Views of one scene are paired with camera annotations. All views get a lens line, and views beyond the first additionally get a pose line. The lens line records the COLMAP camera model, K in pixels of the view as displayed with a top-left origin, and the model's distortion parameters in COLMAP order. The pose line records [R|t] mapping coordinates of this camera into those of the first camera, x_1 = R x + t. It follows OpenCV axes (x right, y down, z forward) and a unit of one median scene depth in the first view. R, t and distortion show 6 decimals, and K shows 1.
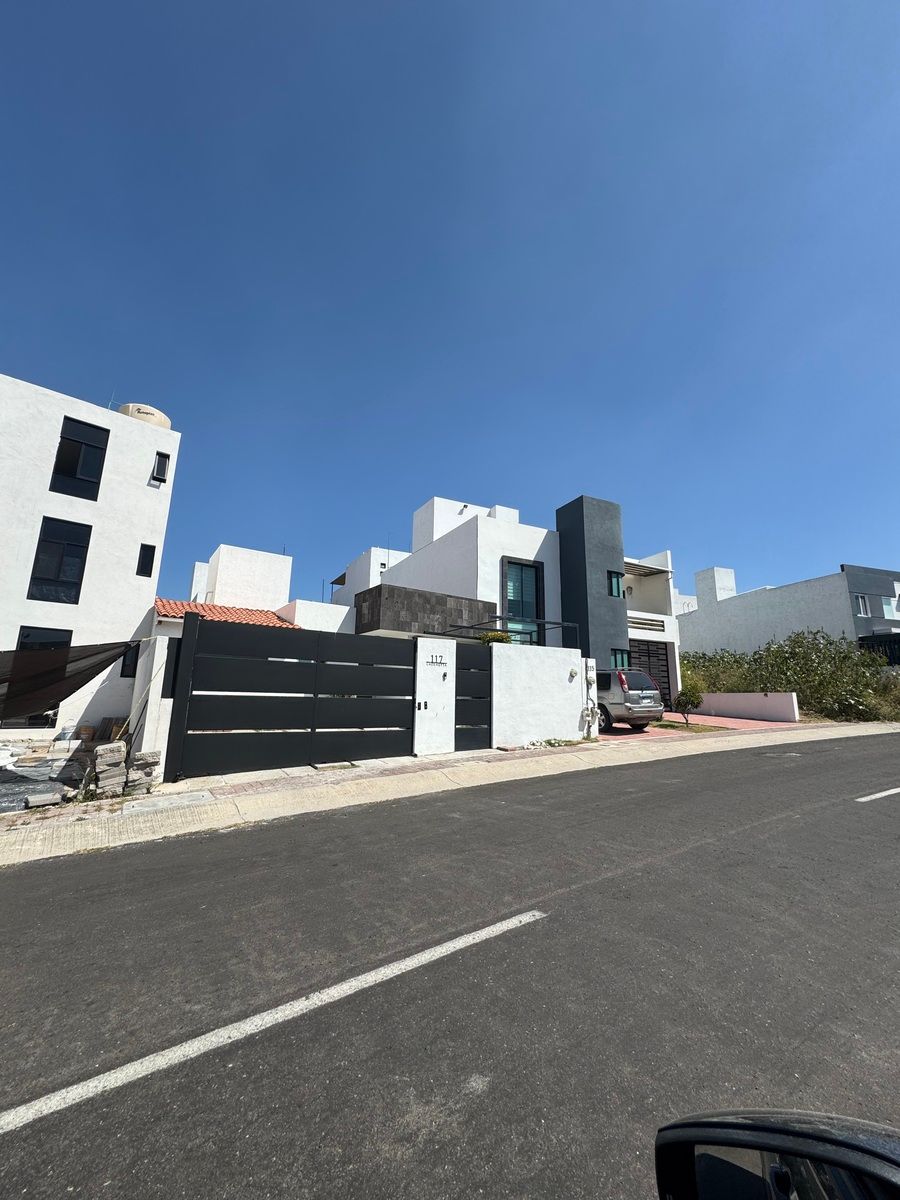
lens RADIAL K [[478.9, 0, 451.7], [0, 478.9, 603.9], [0, 0, 1]] dist [-0.002786, 0.000156]
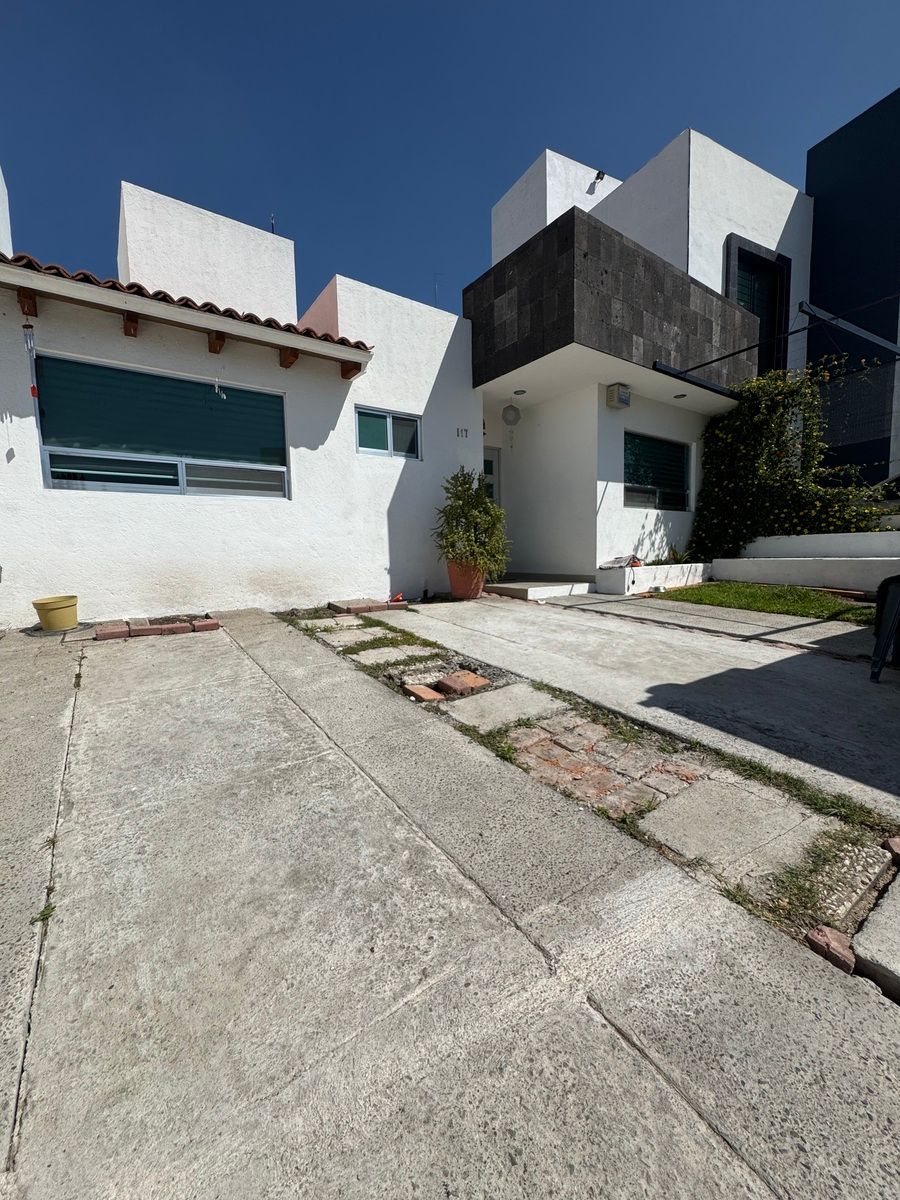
lens RADIAL K [[478.9, 0, 443.0], [0, 478.9, 599.0], [0, 0, 1]] dist [-0.002786, 0.000156]
pose [[0.999325, -0.035736, -0.008553, -0.281983], [0.036670, 0.954913, 0.294613, 0.144263], [-0.002361, -0.294728, 0.955578, 0.644126]]
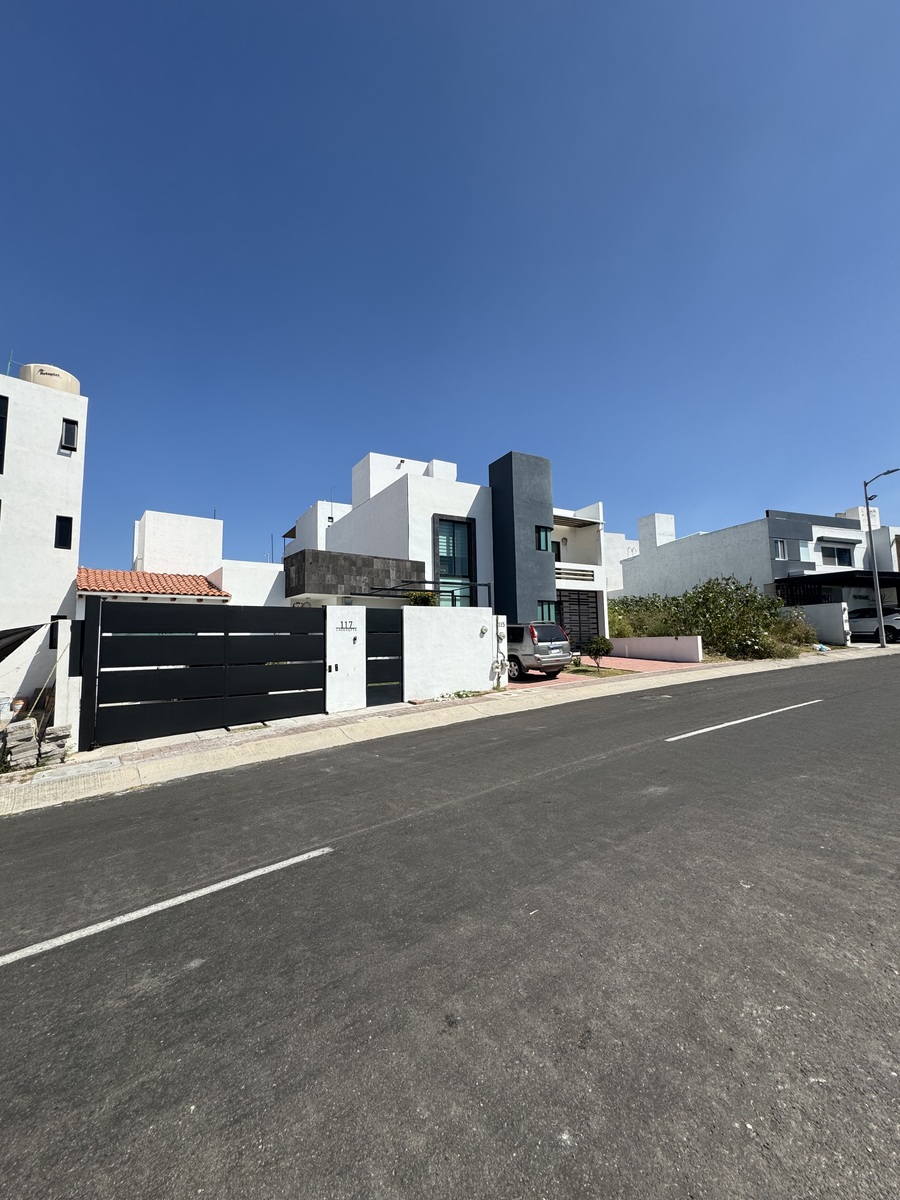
lens RADIAL K [[478.9, 0, 452.9], [0, 478.9, 603.0], [0, 0, 1]] dist [-0.002786, 0.000156]
pose [[0.997884, -0.032340, 0.056408, 0.123007], [0.025547, 0.992773, 0.117256, -0.044359], [-0.059793, -0.115567, 0.991498, -0.063955]]
